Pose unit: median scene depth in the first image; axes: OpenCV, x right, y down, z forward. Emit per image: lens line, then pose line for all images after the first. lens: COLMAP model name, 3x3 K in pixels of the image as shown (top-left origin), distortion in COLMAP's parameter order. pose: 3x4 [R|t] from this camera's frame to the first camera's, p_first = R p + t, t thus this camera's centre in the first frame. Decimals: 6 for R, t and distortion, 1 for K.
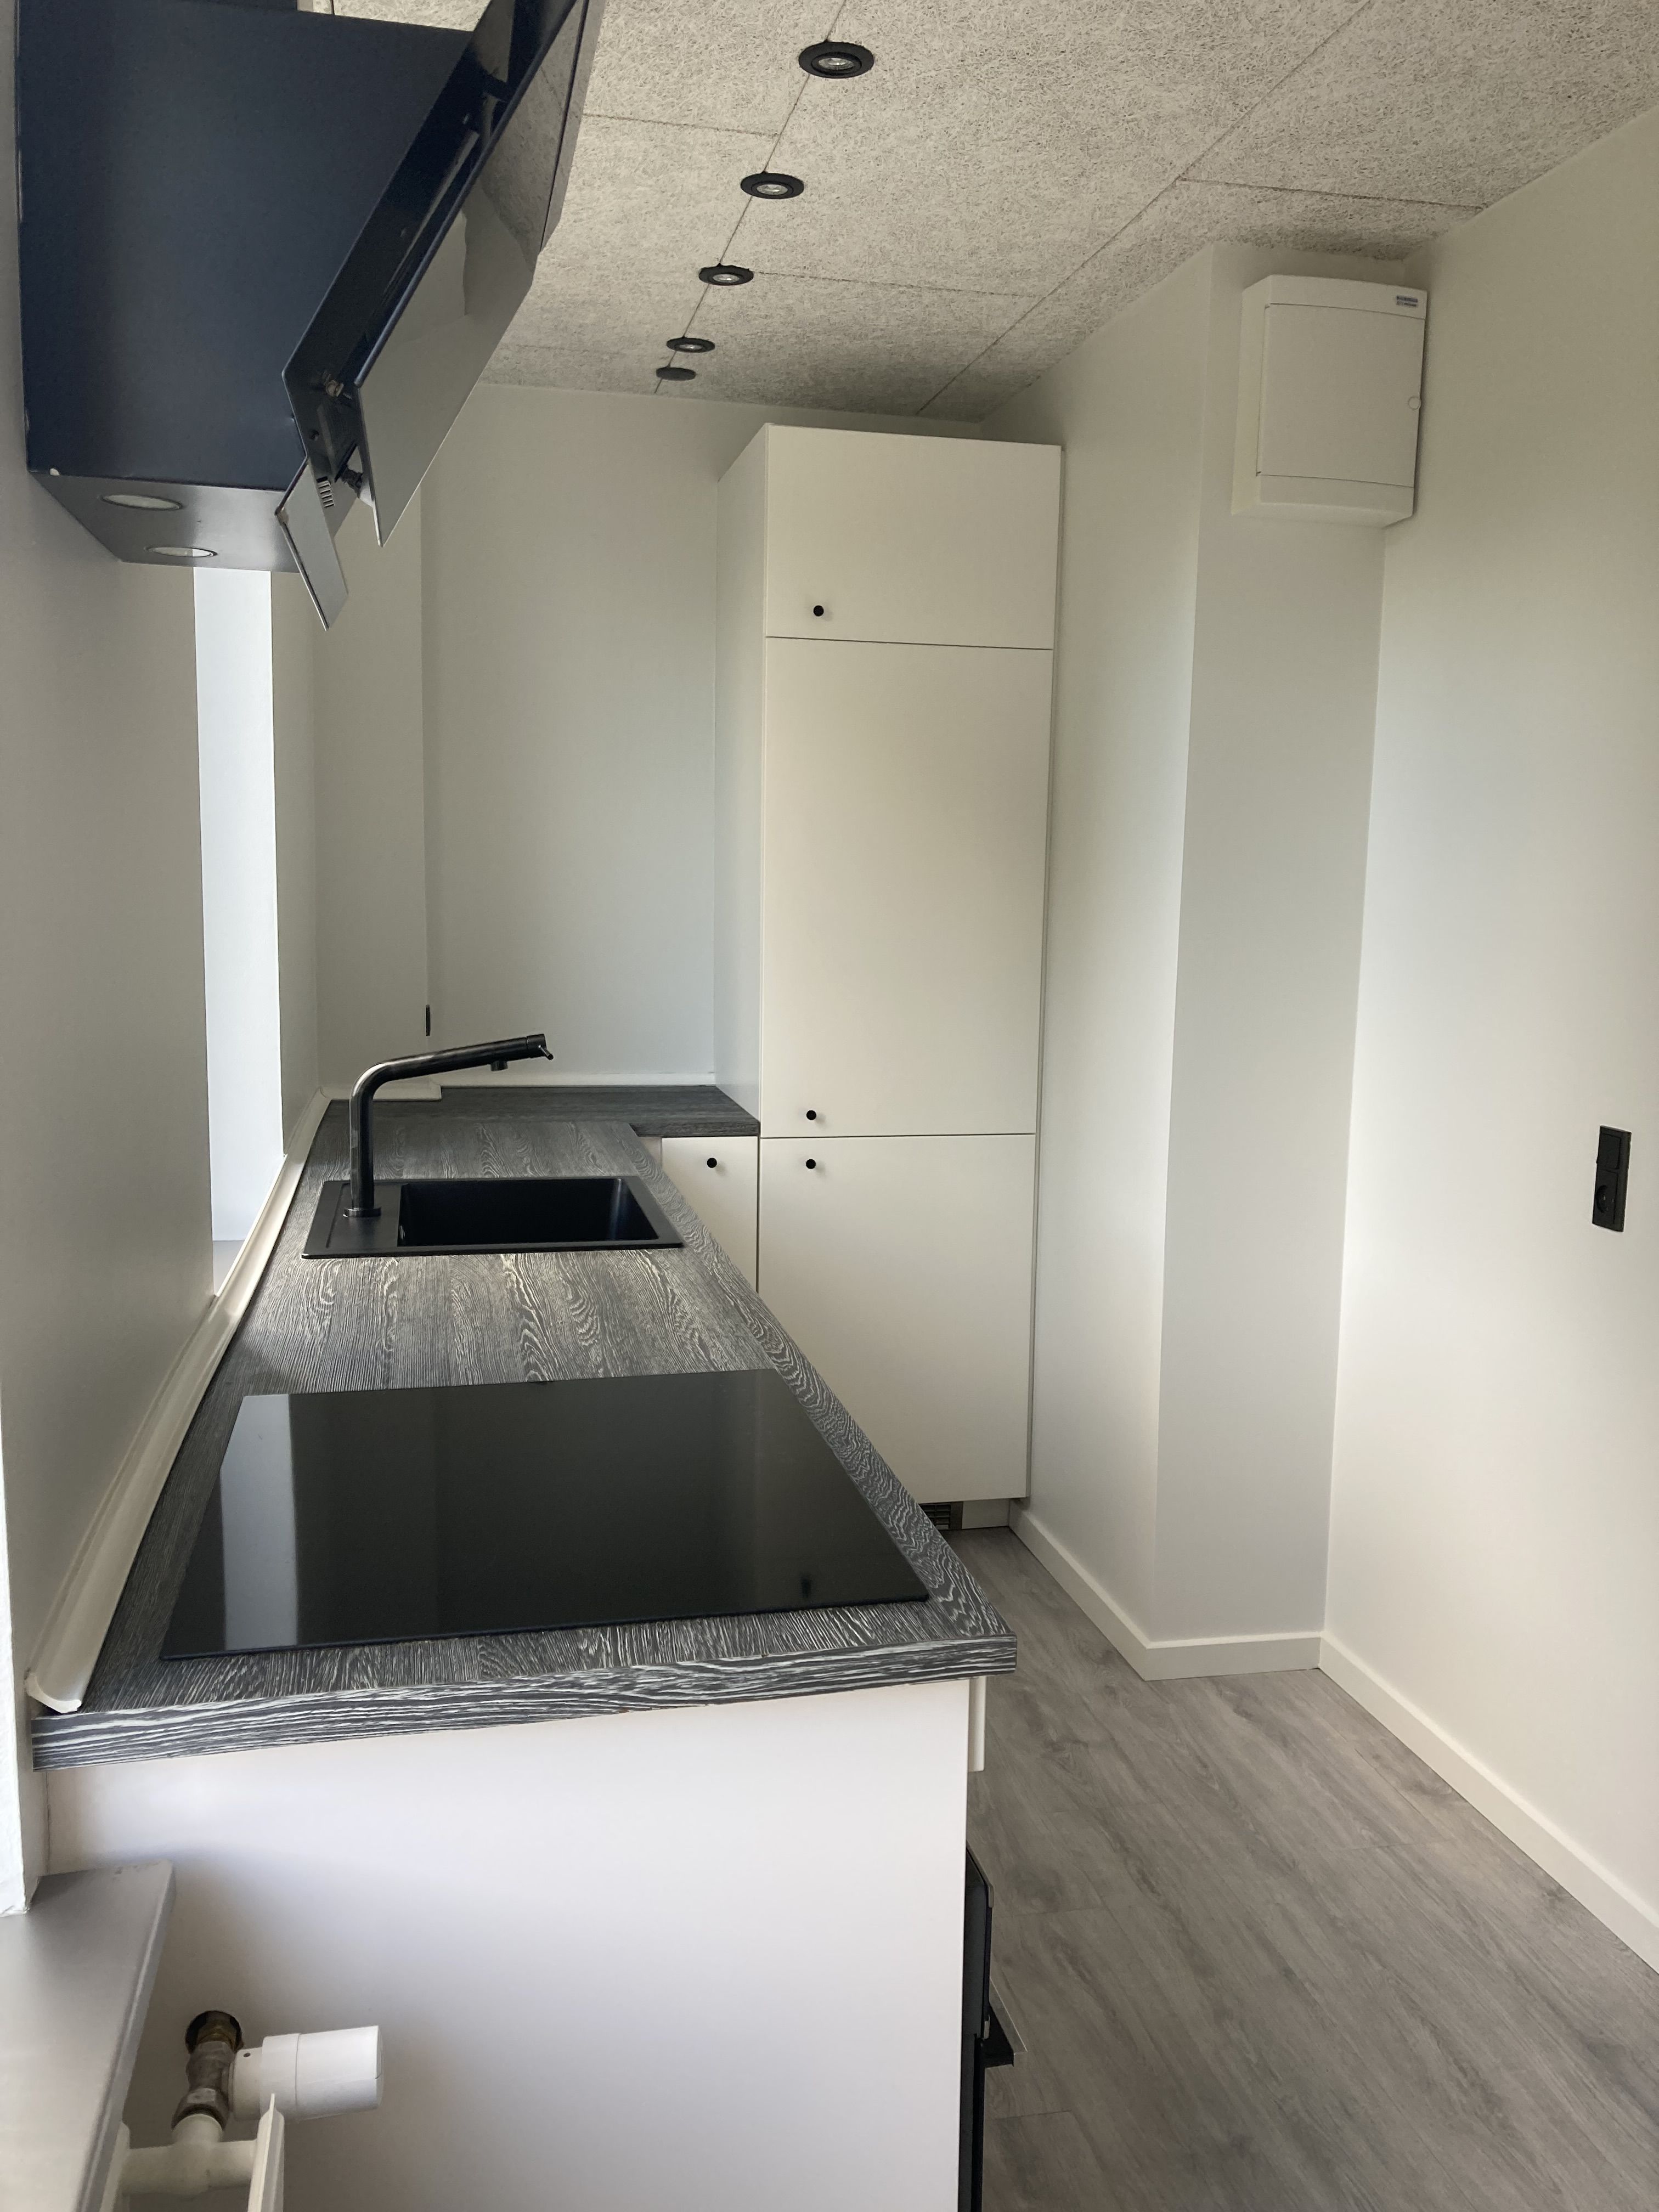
lens RADIAL K [[1798.9, 0, 829.5], [0, 1798.9, 1106.0], [0, 0, 1]] dist [0.004573, -0.002800]
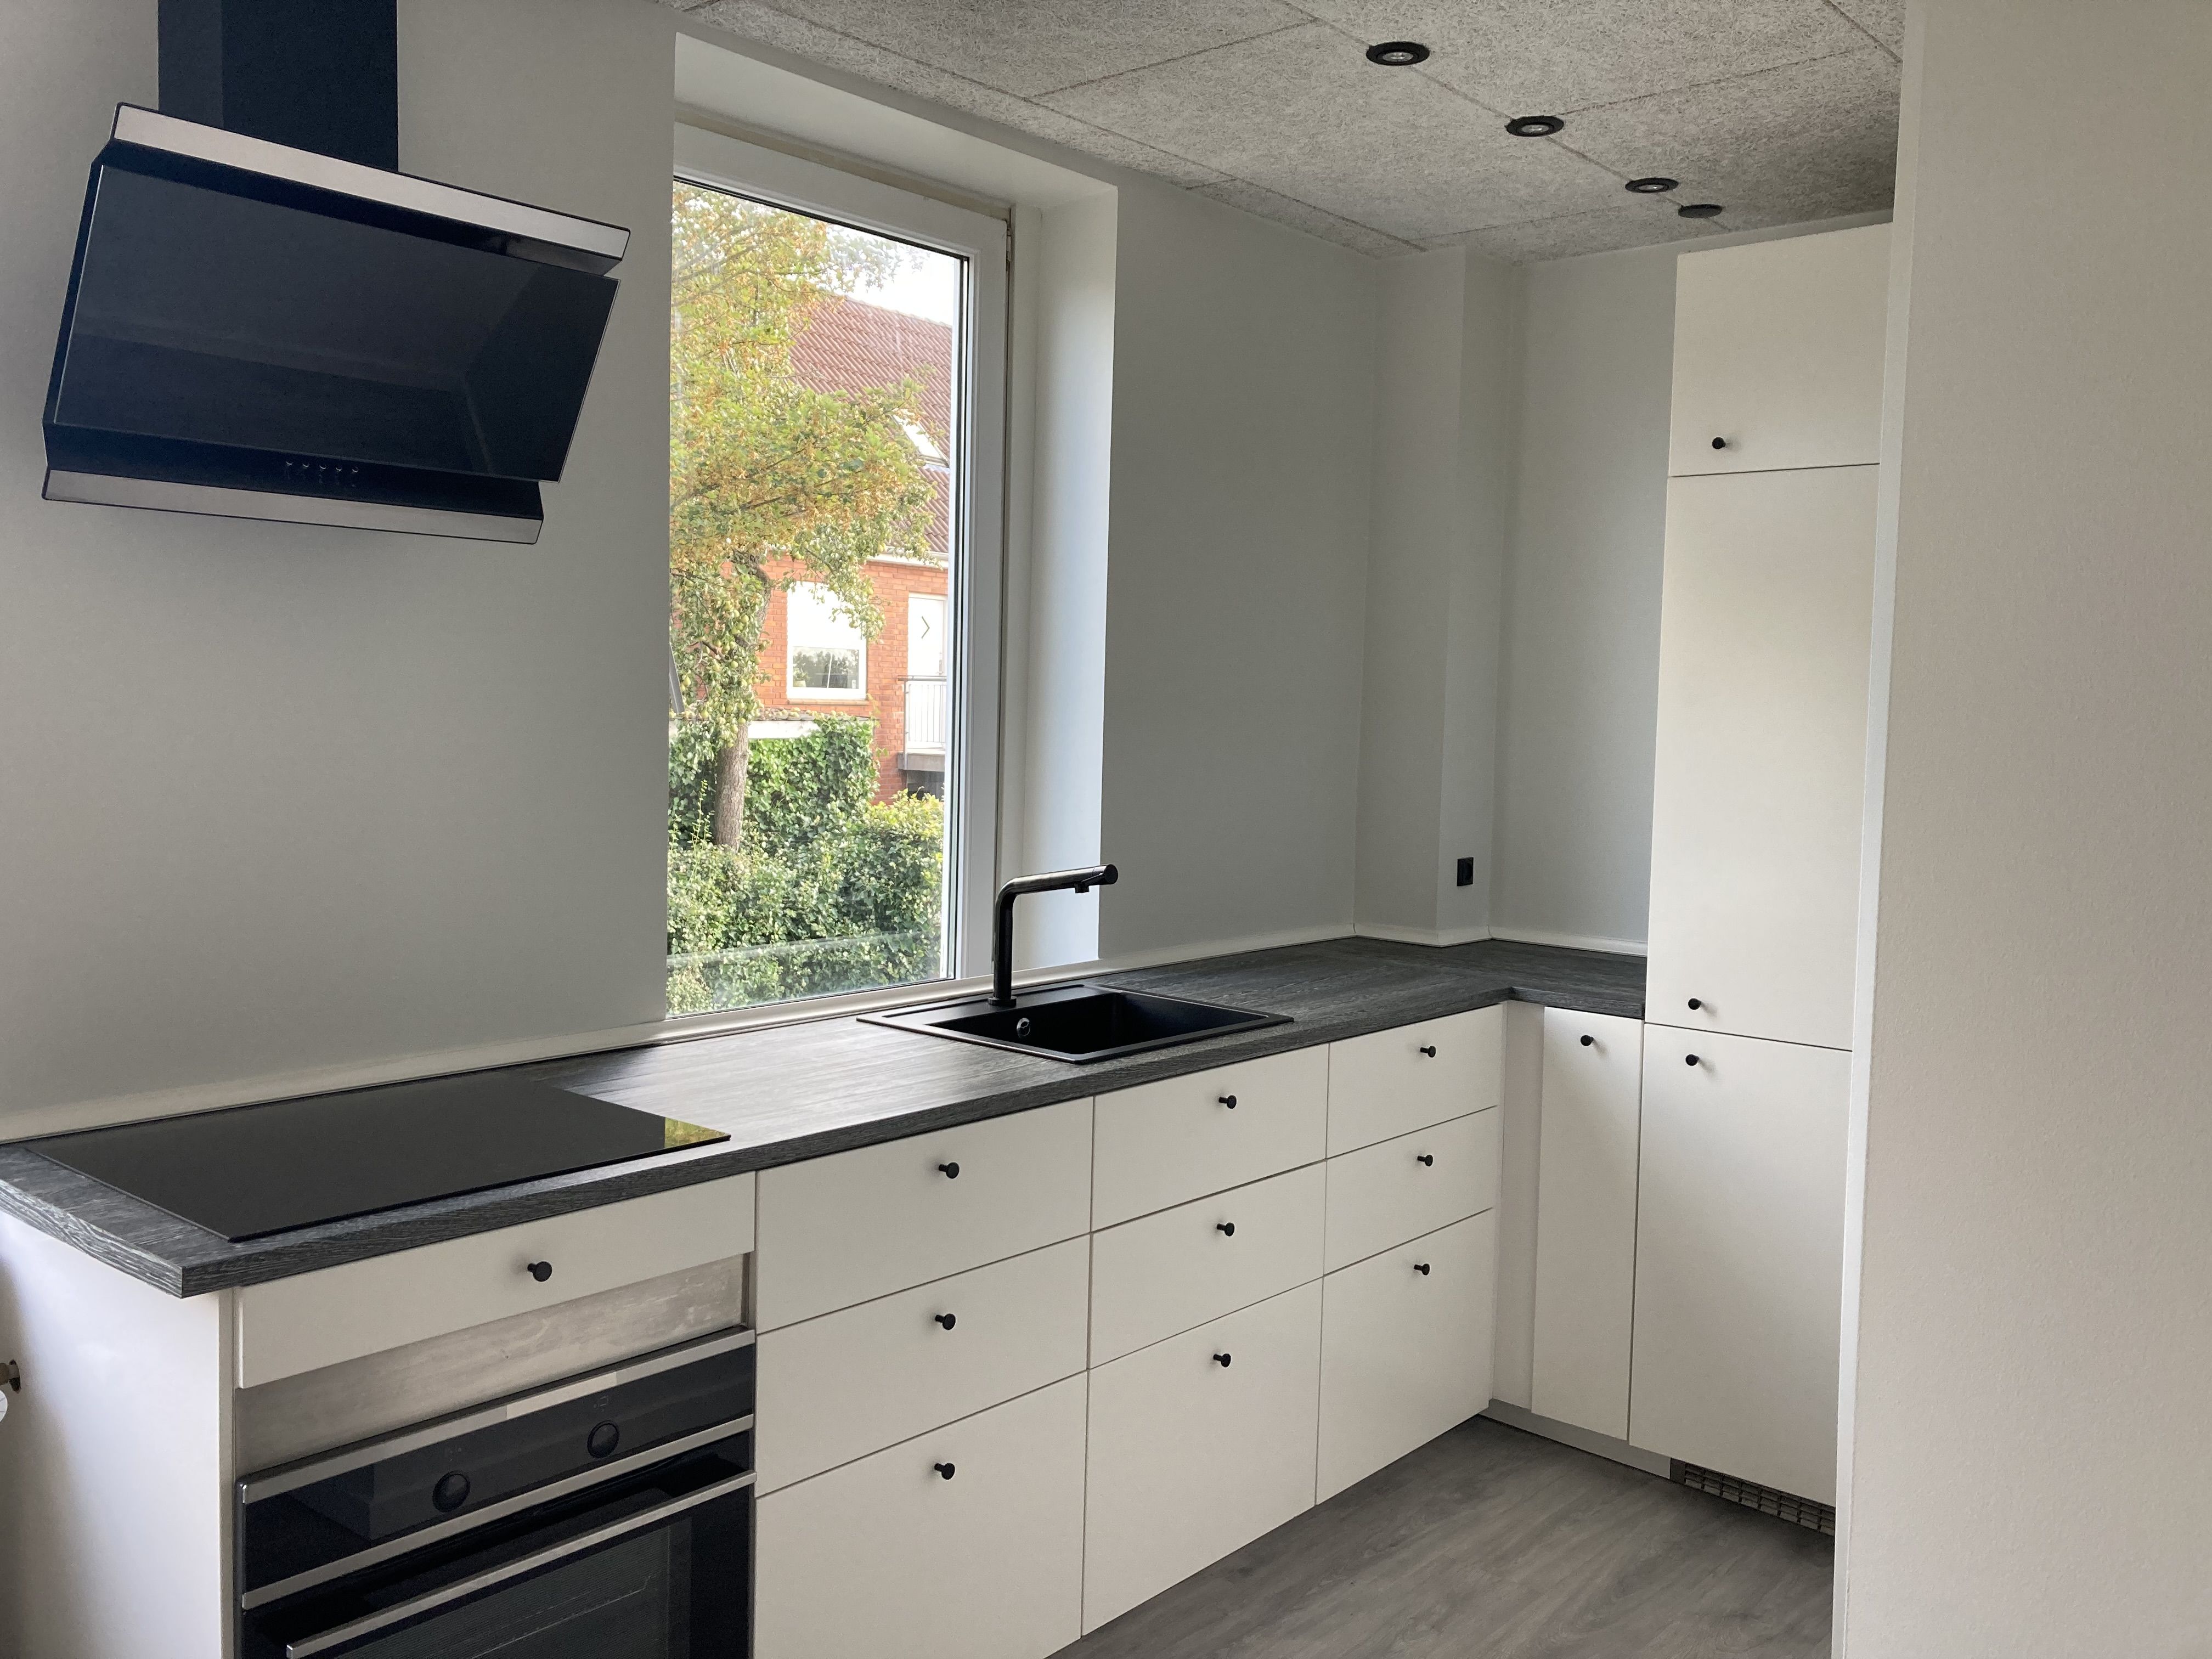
lens RADIAL K [[1798.9, 0, 1106.0], [0, 1798.9, 829.5], [0, 0, 1]] dist [0.004573, -0.002800]
pose [[0.592344, 0.048184, -0.804243, 0.531493], [-0.117783, 0.992665, -0.027277, -0.022180], [0.797030, 0.110884, 0.593674, 0.235575]]
